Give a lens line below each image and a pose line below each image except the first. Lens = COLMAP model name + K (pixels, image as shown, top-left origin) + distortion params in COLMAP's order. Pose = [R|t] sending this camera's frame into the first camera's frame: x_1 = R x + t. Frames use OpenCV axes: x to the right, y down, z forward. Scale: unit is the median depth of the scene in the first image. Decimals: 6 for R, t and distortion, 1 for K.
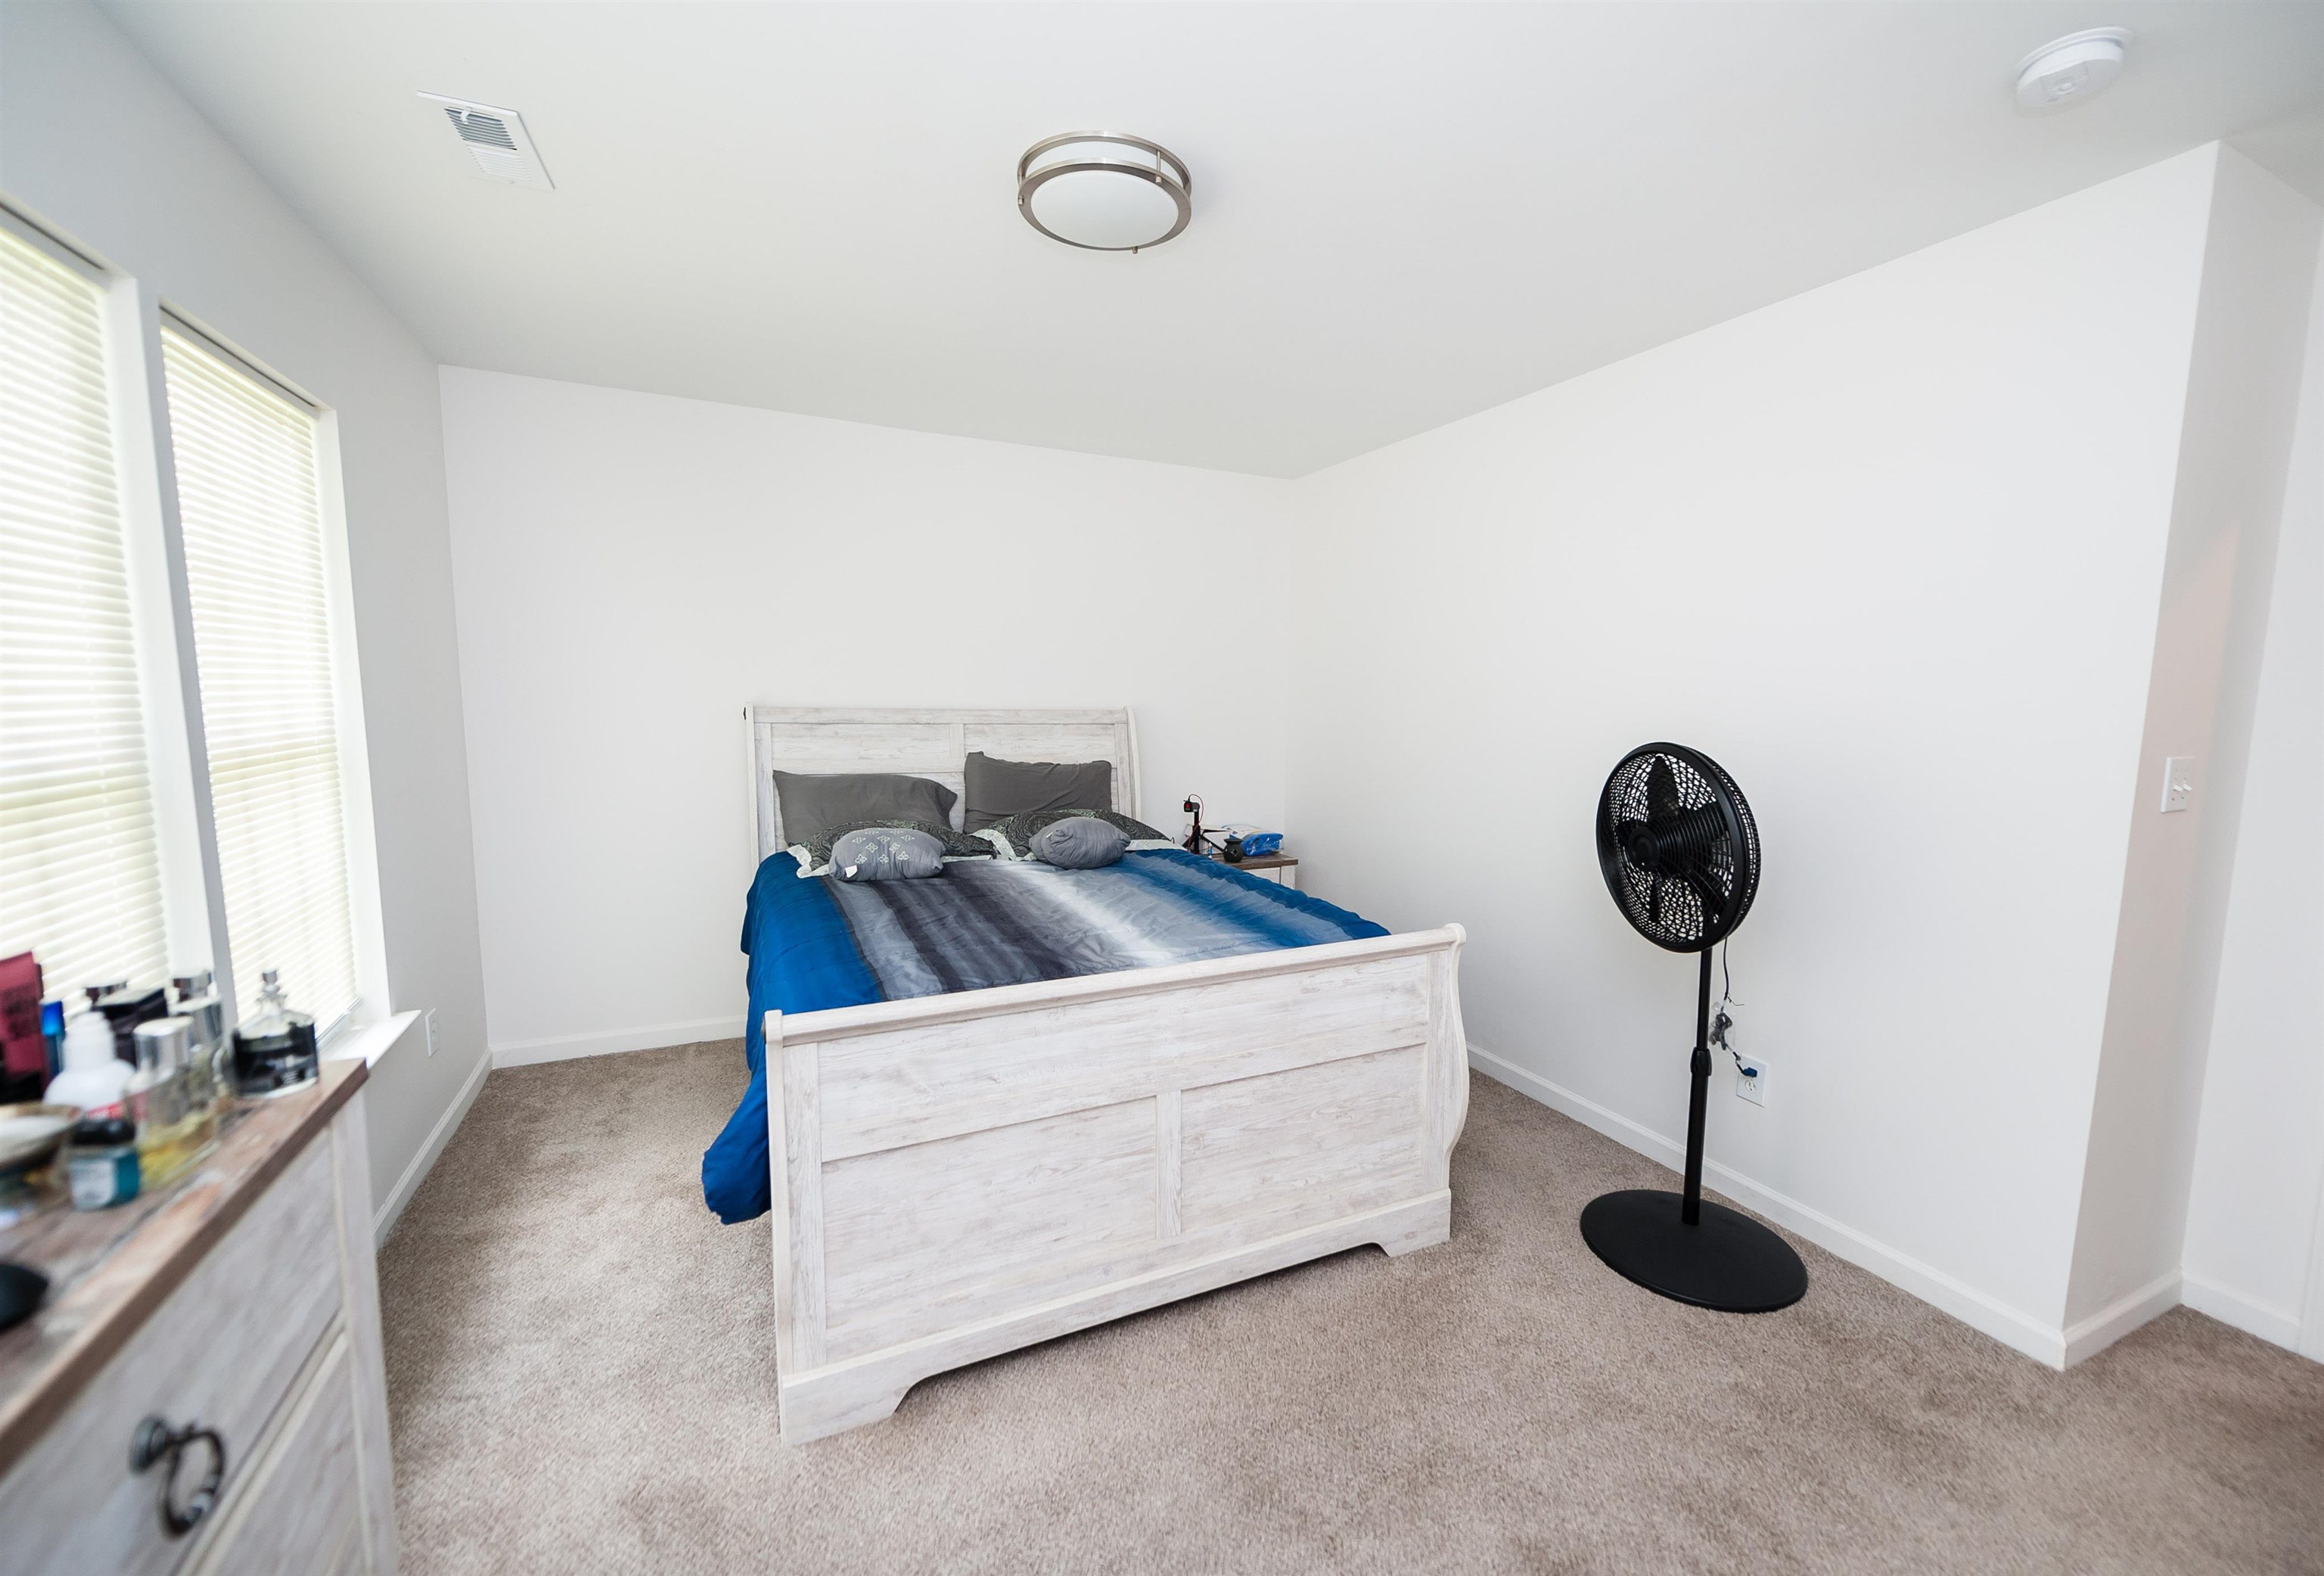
lens RADIAL K [[935.8, 0, 1189.4], [0, 935.8, 781.0], [0, 0, 1]] dist [0.008132, -0.000734]
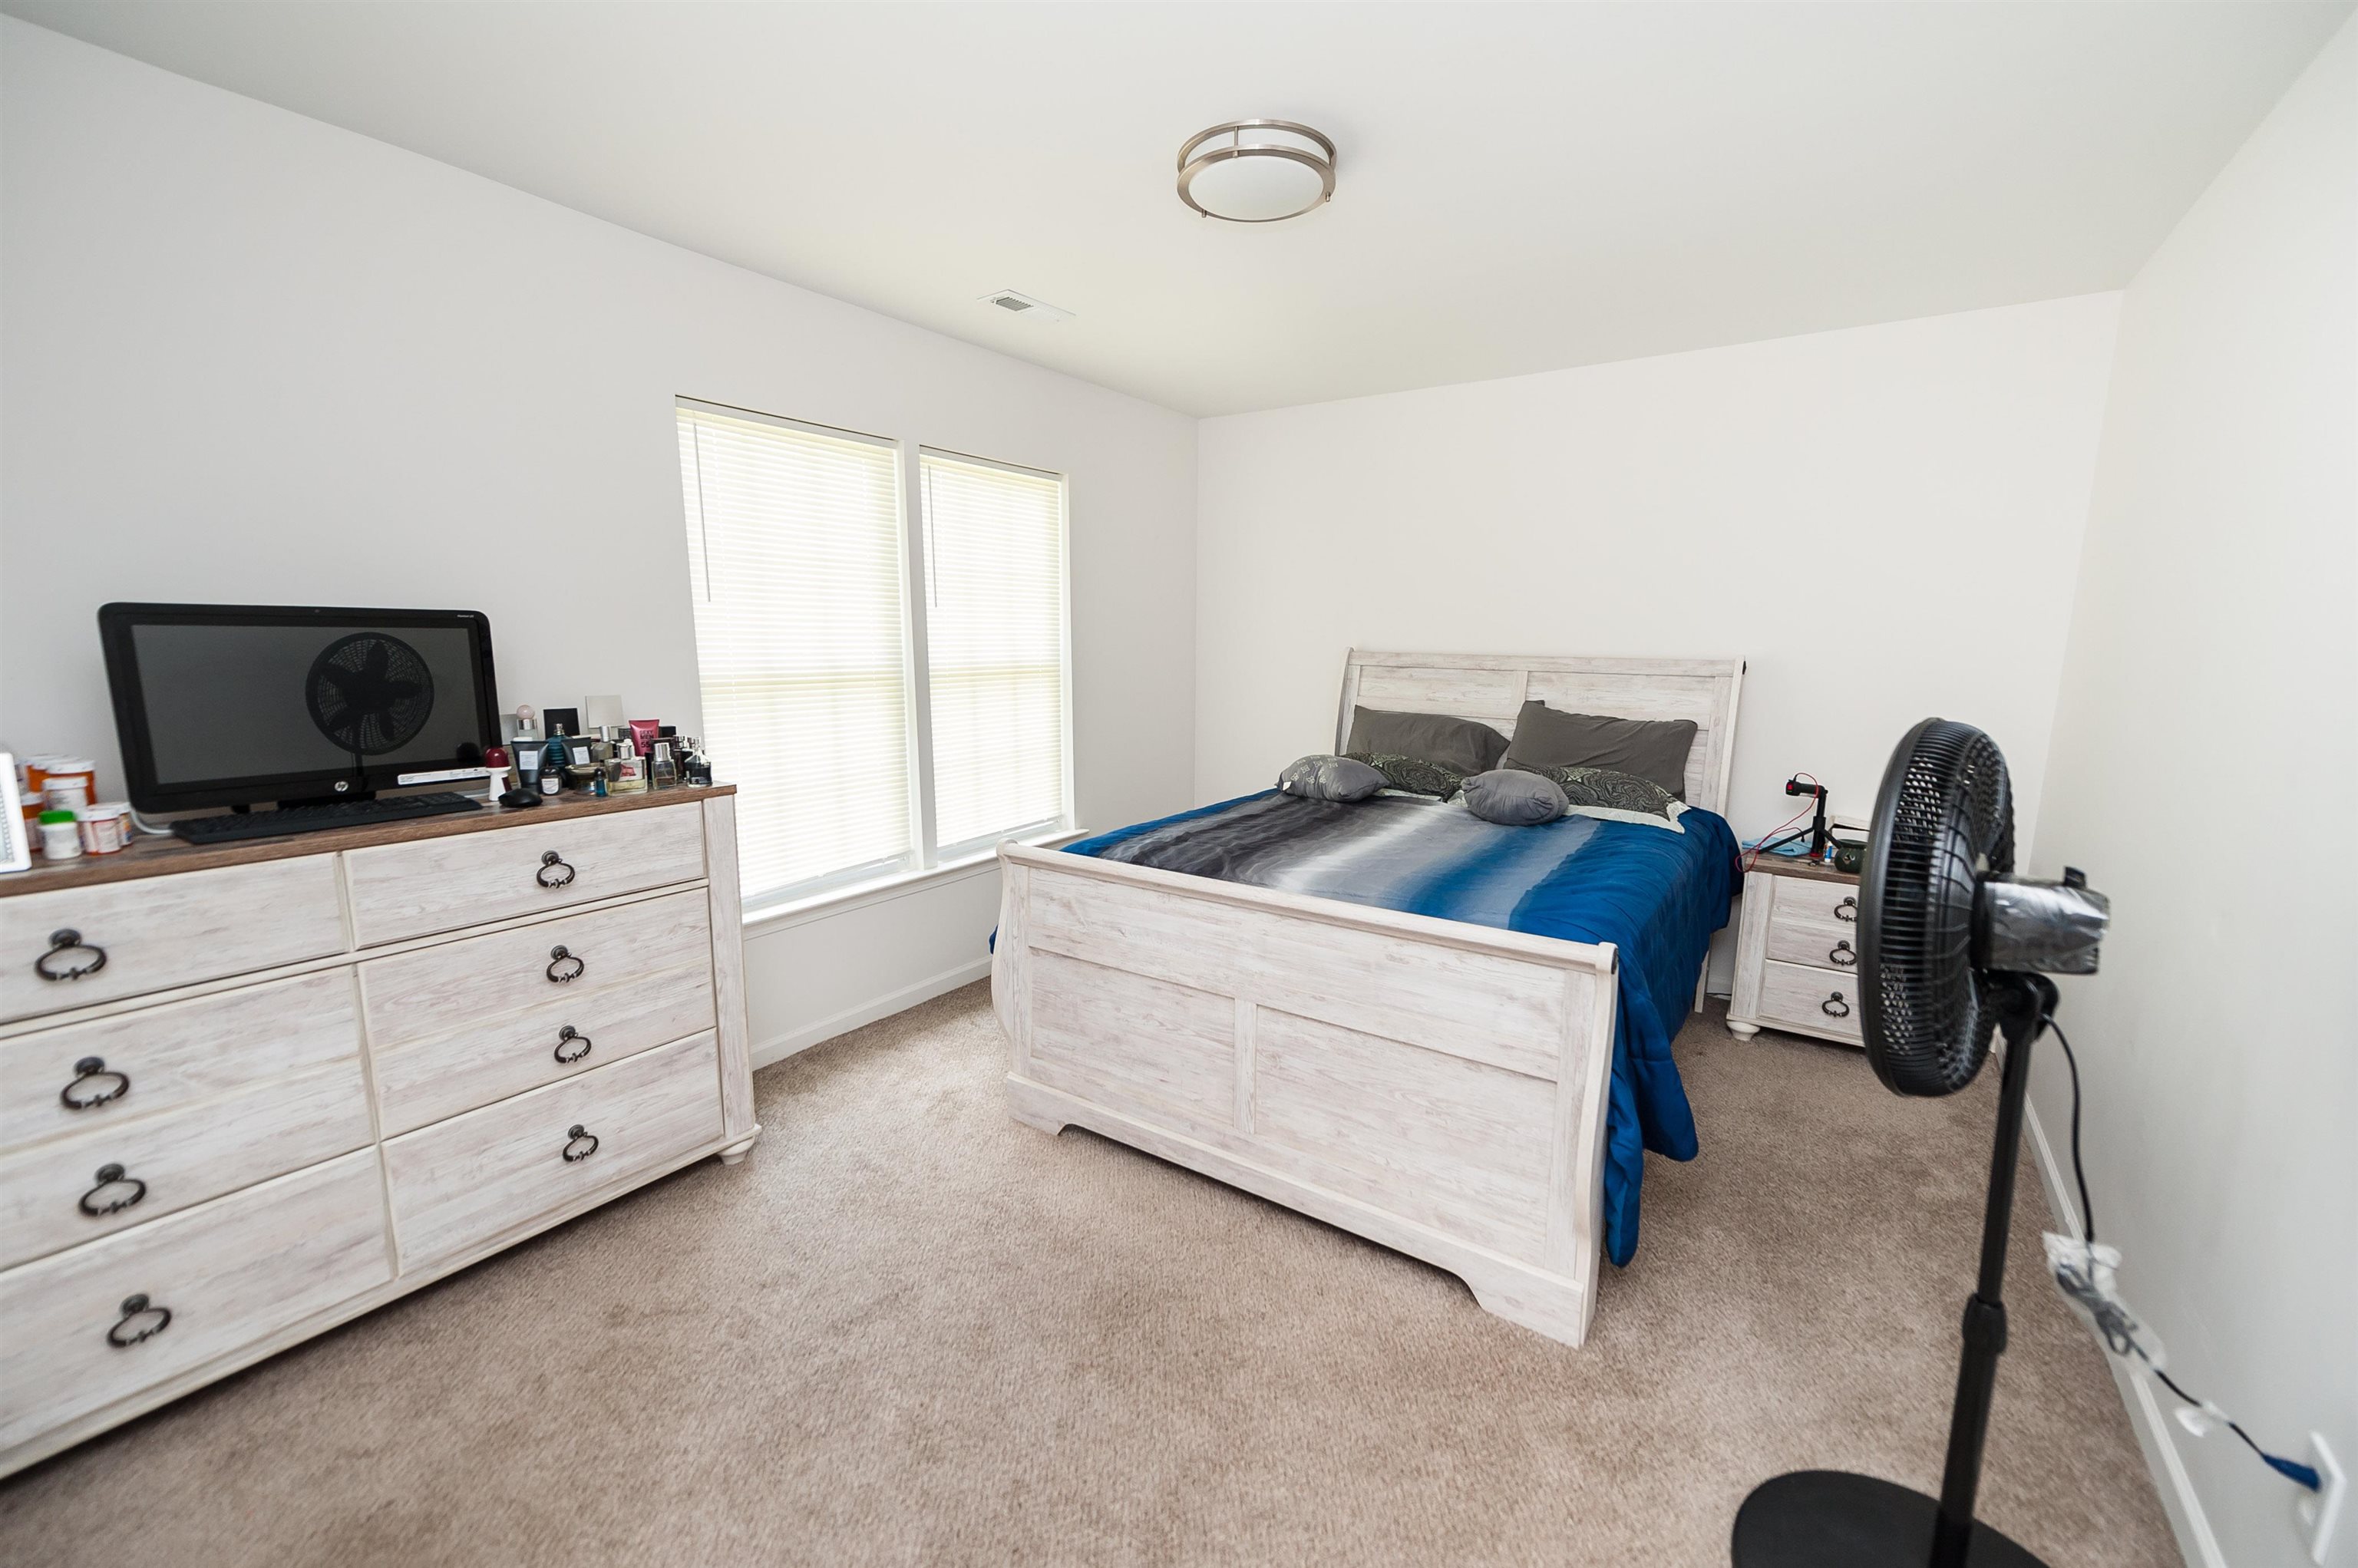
lens RADIAL K [[938.4, 0, 1187.2], [0, 938.4, 778.4], [0, 0, 1]] dist [0.011100, -0.003973]
pose [[0.500531, 0.124832, -0.856671, 0.795794], [-0.086064, 0.991822, 0.094241, -0.021029], [0.861430, 0.026558, 0.507181, 0.353983]]
